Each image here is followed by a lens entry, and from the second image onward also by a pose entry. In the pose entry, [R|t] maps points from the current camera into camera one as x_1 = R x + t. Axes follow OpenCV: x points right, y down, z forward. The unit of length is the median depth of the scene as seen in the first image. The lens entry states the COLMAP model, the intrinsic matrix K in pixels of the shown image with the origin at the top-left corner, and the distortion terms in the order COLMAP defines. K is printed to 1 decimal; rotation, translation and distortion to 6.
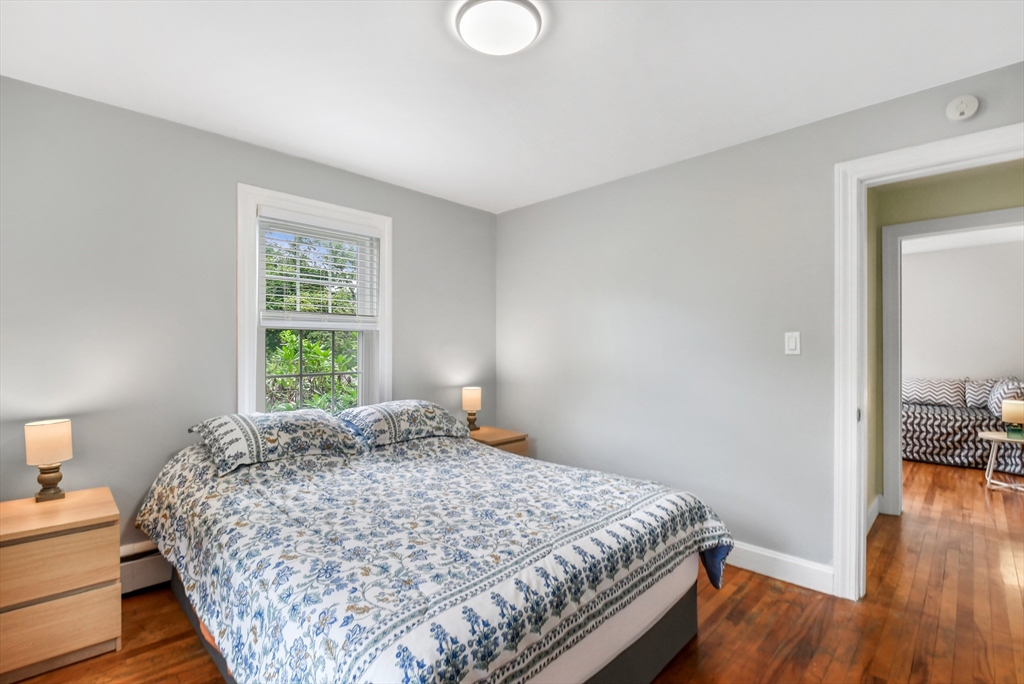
lens RADIAL K [[473.5, 0, 508.9], [0, 473.5, 349.0], [0, 0, 1]] dist [-0.014635, -0.001228]
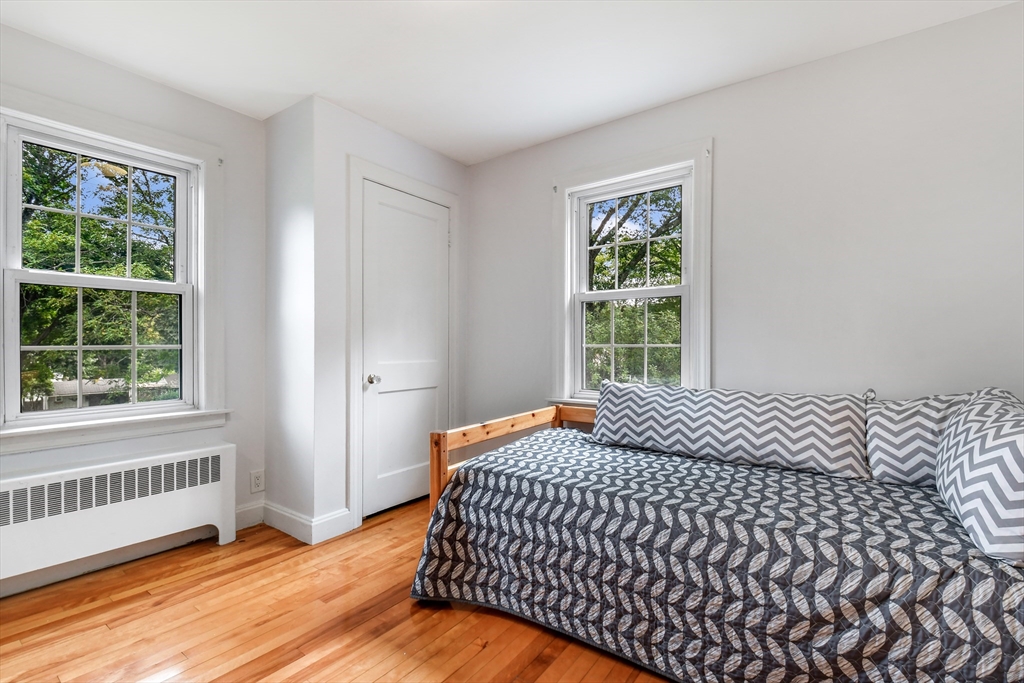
lens RADIAL K [[465.5, 0, 514.7], [0, 465.5, 344.8], [0, 0, 1]] dist [-0.006757, -0.000574]
pose [[0.986387, -0.002880, 0.164415, 0.733957], [-0.000140, 0.999832, 0.018350, 0.025031], [-0.164440, -0.018123, 0.986221, 0.776216]]
